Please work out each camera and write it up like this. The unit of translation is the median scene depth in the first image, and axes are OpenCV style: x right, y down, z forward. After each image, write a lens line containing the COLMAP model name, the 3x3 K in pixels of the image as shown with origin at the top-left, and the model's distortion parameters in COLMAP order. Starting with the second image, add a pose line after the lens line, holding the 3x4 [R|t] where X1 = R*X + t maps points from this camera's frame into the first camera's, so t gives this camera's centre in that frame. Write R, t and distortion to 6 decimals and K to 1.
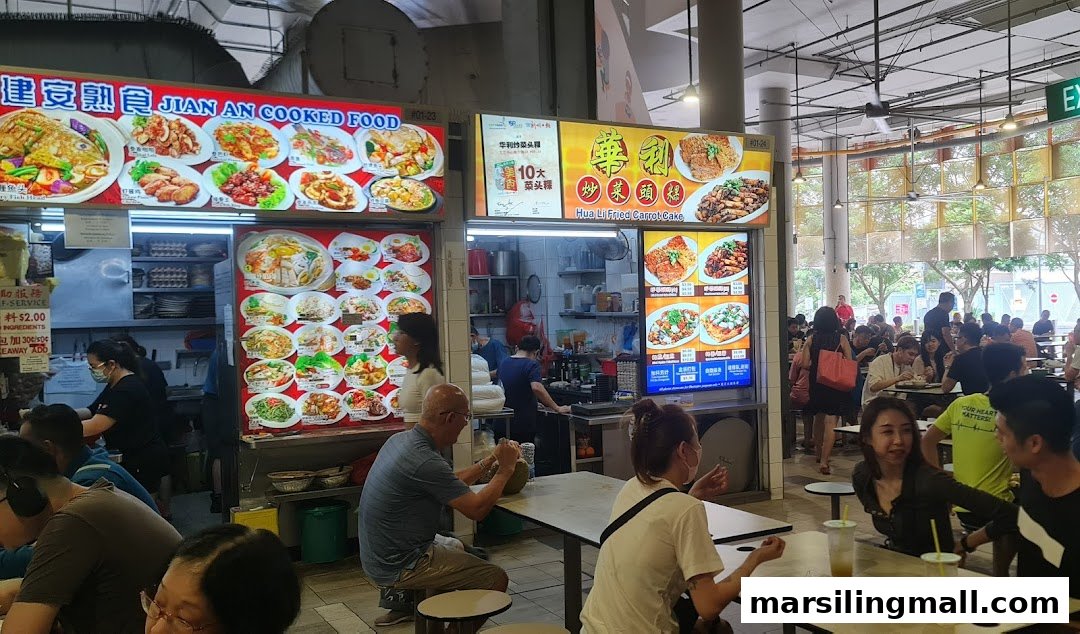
lens RADIAL K [[978.7, 0, 658.1], [0, 978.7, 319.5], [0, 0, 1]] dist [0.066021, -0.003939]
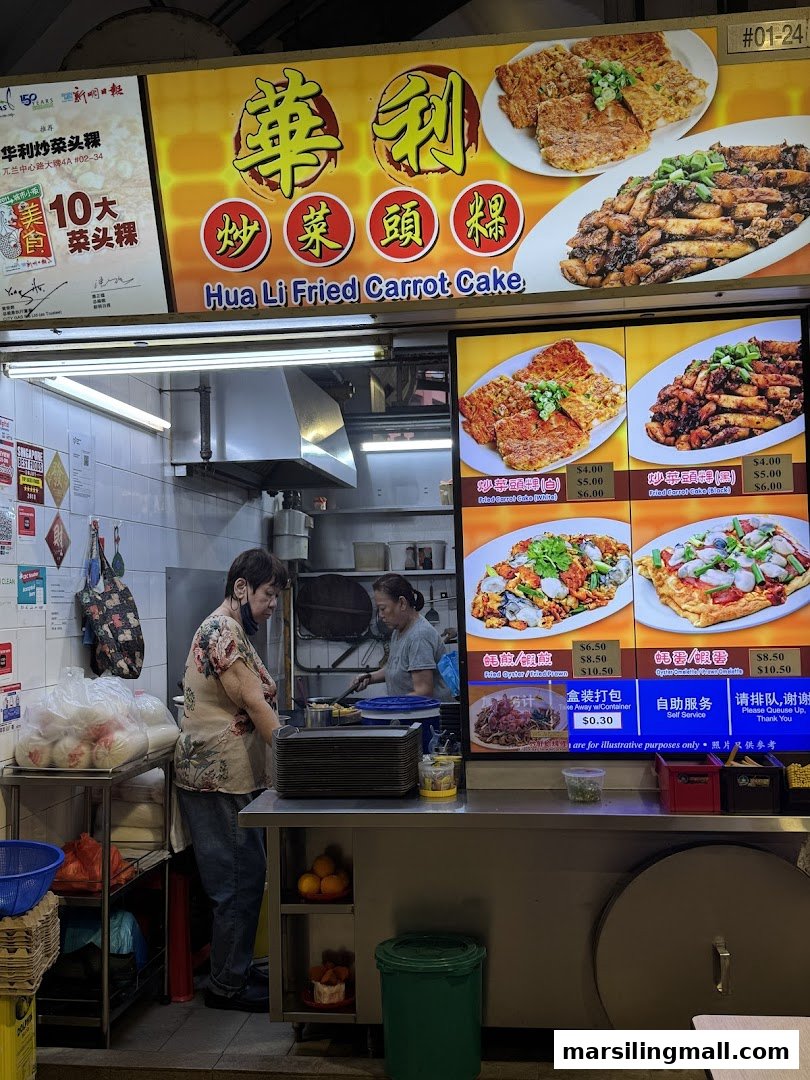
lens RADIAL K [[1123.6, 0, 396.3], [0, 1123.6, 543.2], [0, 0, 1]] dist [0.195811, -0.466347]
pose [[0.775821, -0.021643, -0.630582, 0.250807], [-0.005740, 0.999128, -0.041354, 0.011210], [0.630927, 0.035702, 0.775020, 0.633186]]
